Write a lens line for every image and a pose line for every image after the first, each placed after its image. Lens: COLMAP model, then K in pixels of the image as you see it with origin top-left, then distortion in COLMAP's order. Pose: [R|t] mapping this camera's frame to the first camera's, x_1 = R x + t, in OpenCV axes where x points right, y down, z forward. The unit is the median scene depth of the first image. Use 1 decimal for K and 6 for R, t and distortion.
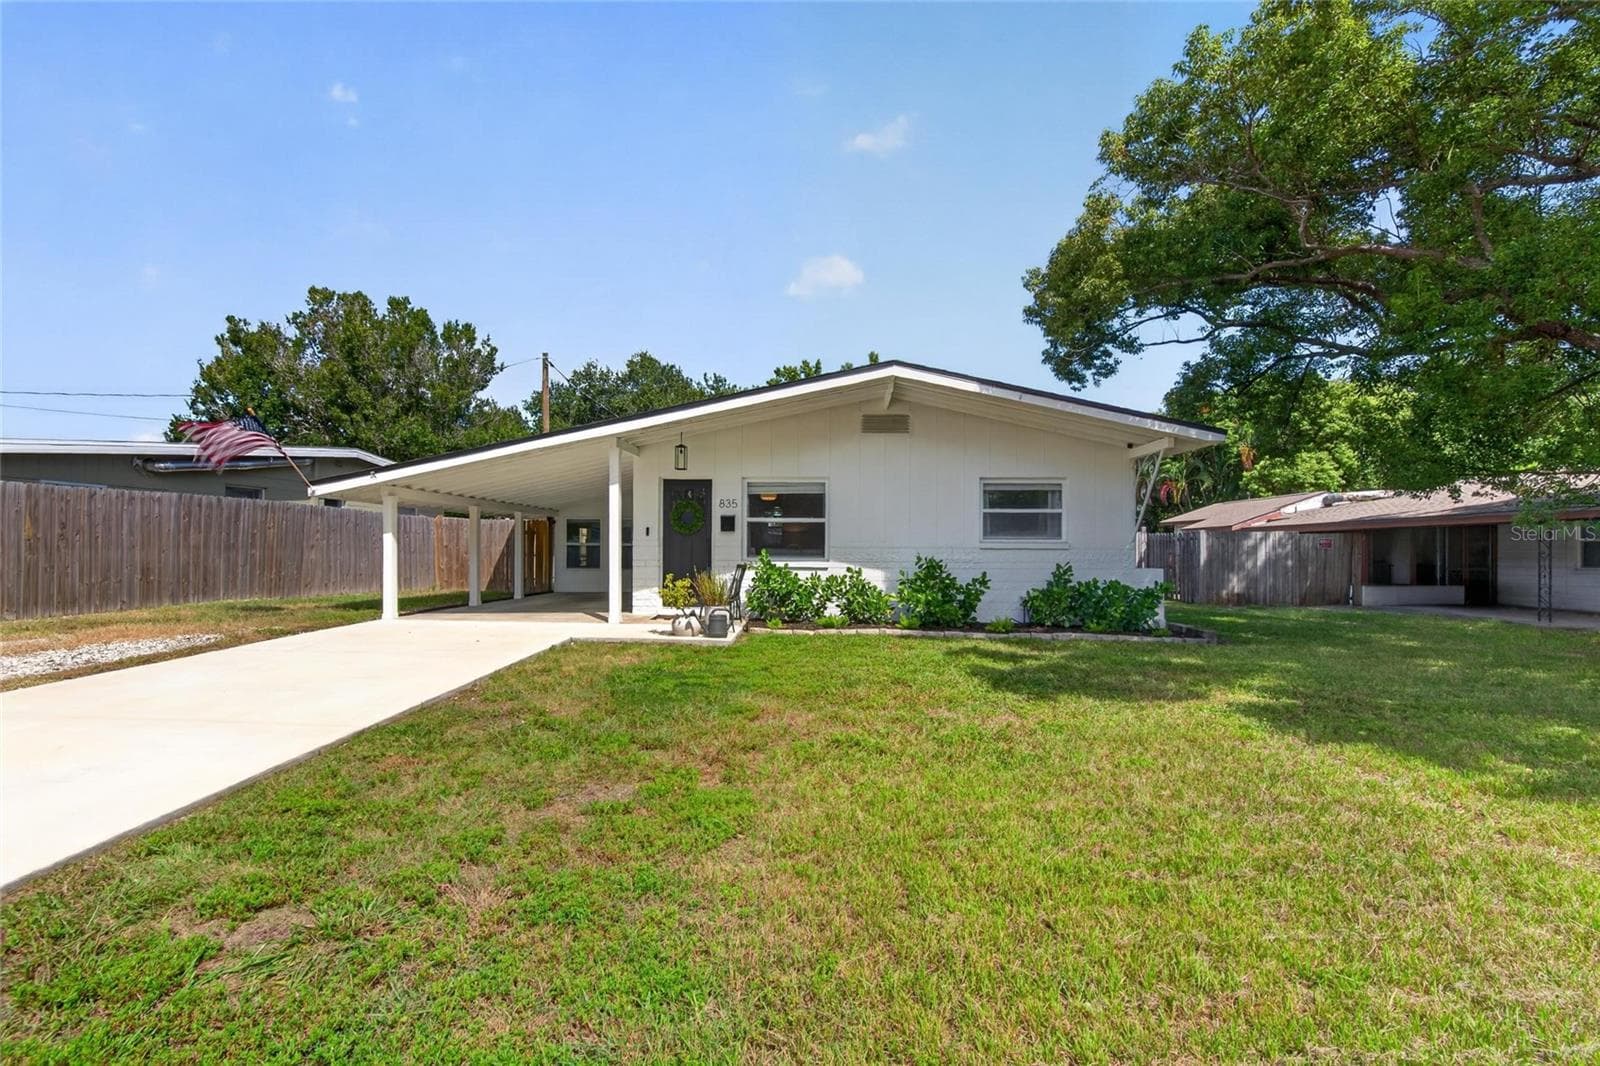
lens RADIAL K [[709.7, 0, 787.9], [0, 709.7, 544.1], [0, 0, 1]] dist [-0.022644, 0.000949]
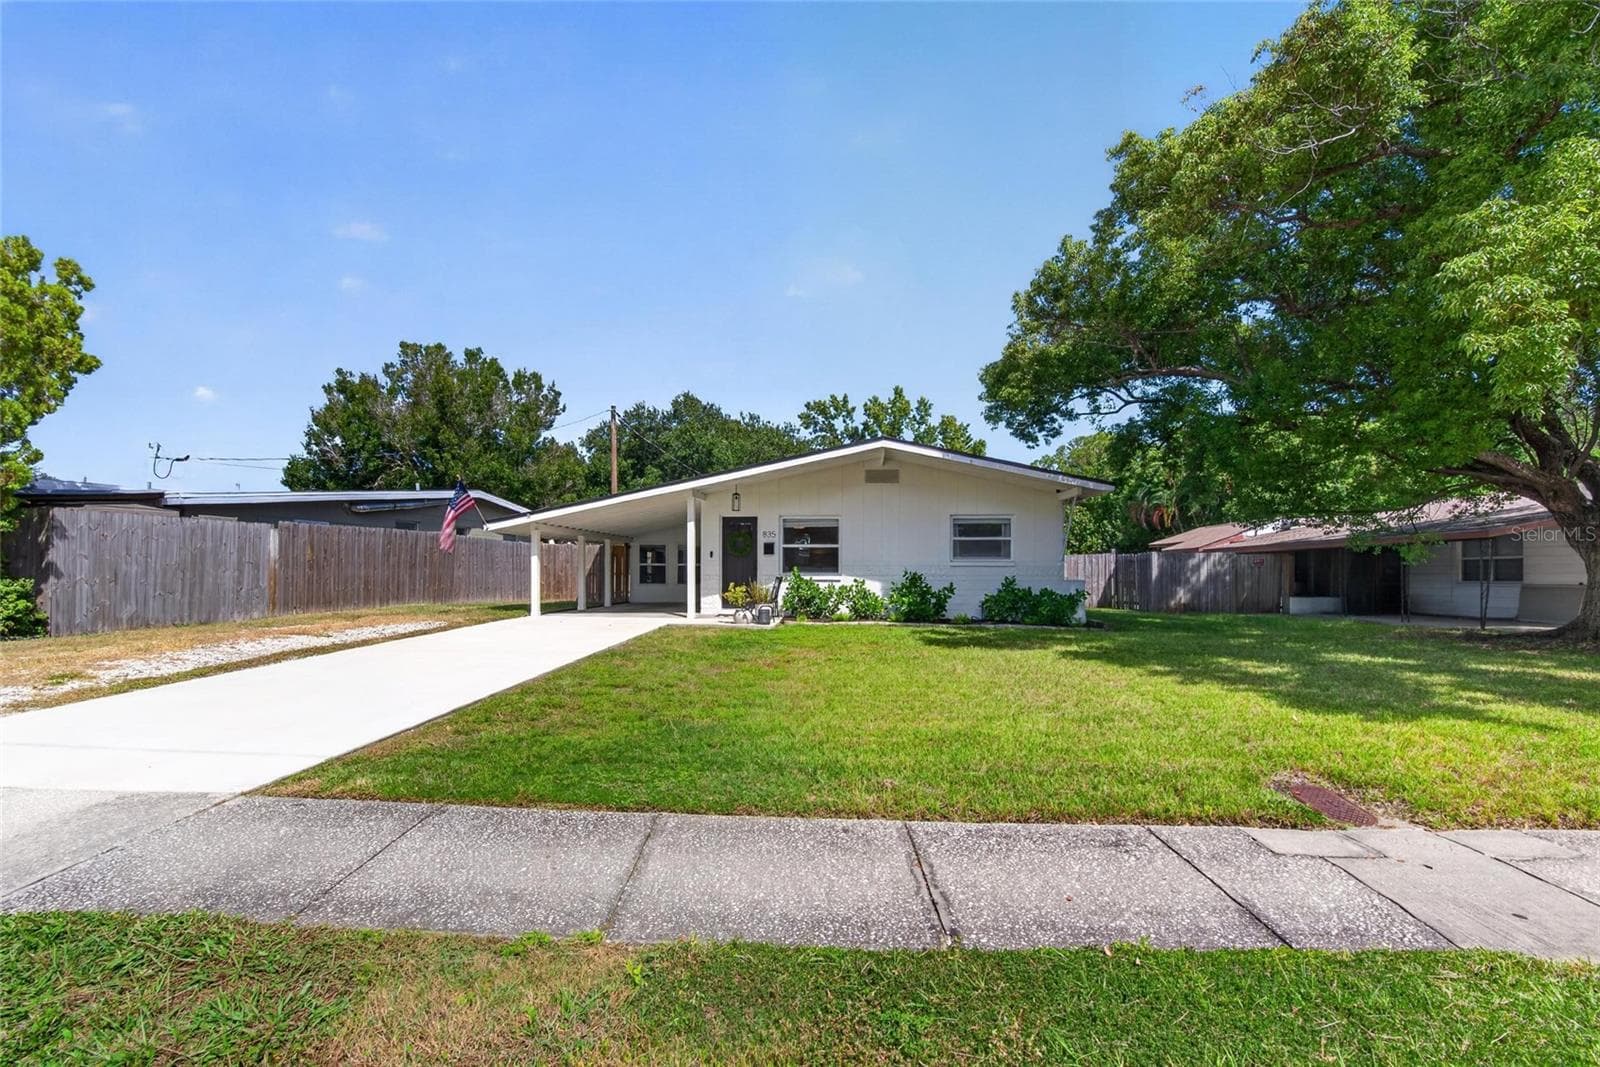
lens RADIAL K [[709.7, 0, 787.9], [0, 709.7, 544.6], [0, 0, 1]] dist [-0.022644, 0.000949]
pose [[0.998985, -0.003392, -0.044913, 0.015095], [0.002057, 0.999556, -0.029733, 0.004900], [0.044994, 0.029610, 0.998548, -0.384376]]
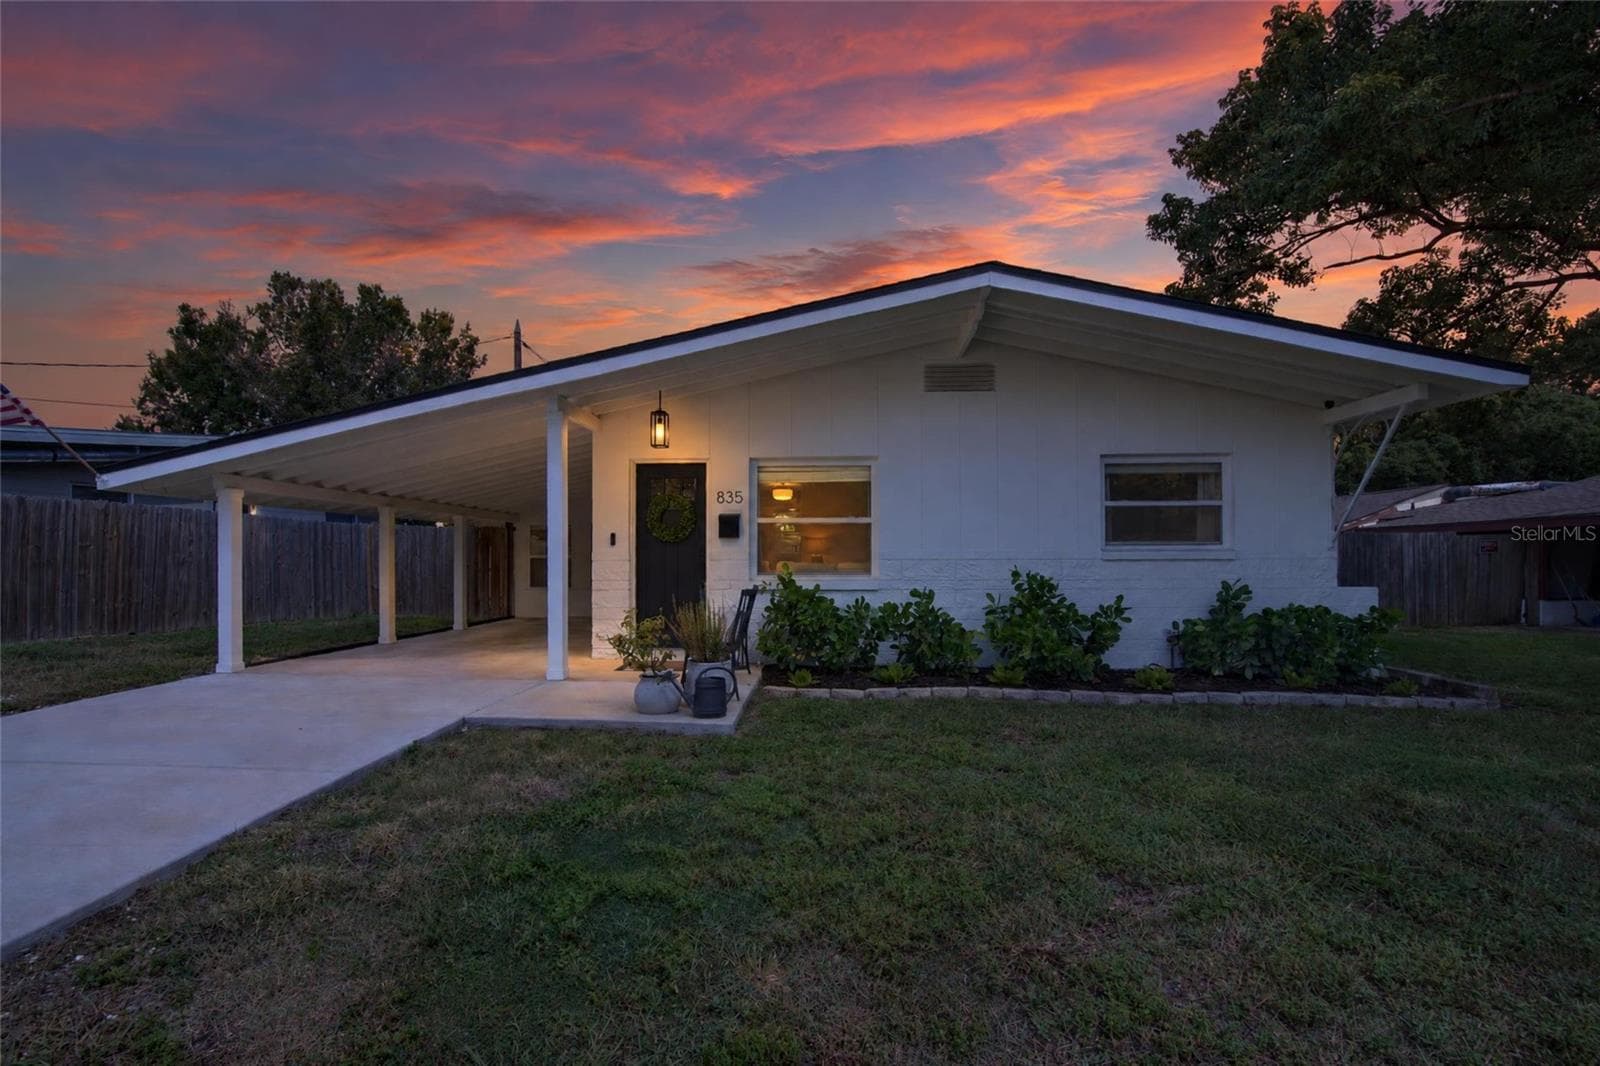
lens RADIAL K [[723.8, 0, 780.7], [0, 723.8, 543.9], [0, 0, 1]] dist [-0.043385, 0.014880]
pose [[0.999777, -0.008451, -0.019358, -0.021025], [0.008244, 0.999908, -0.010761, -0.003719], [0.019447, 0.010599, 0.999755, 0.298702]]
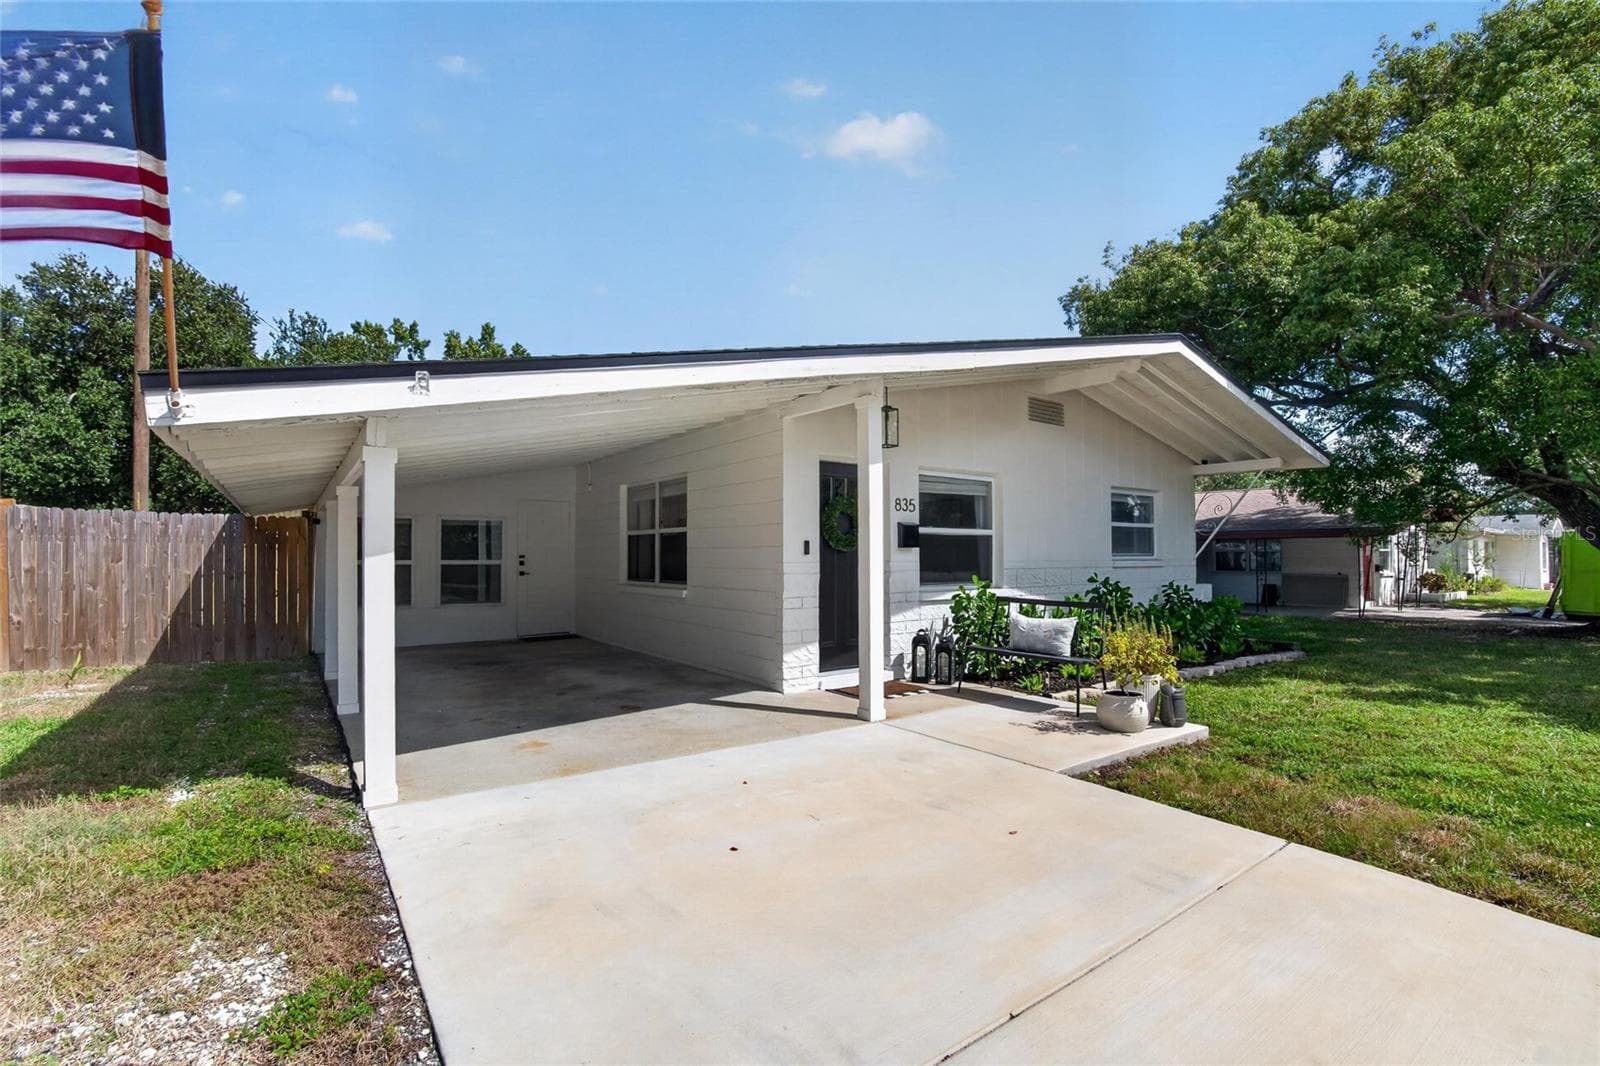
lens RADIAL K [[731.9, 0, 800.0], [0, 731.9, 533.0], [0, 0, 1]] dist [-0.044504, 0.014256]
pose [[0.786243, 0.015709, 0.617717, -0.567334], [0.000027, 0.999676, -0.025458, -0.014131], [-0.617917, 0.020033, 0.785988, 0.531200]]
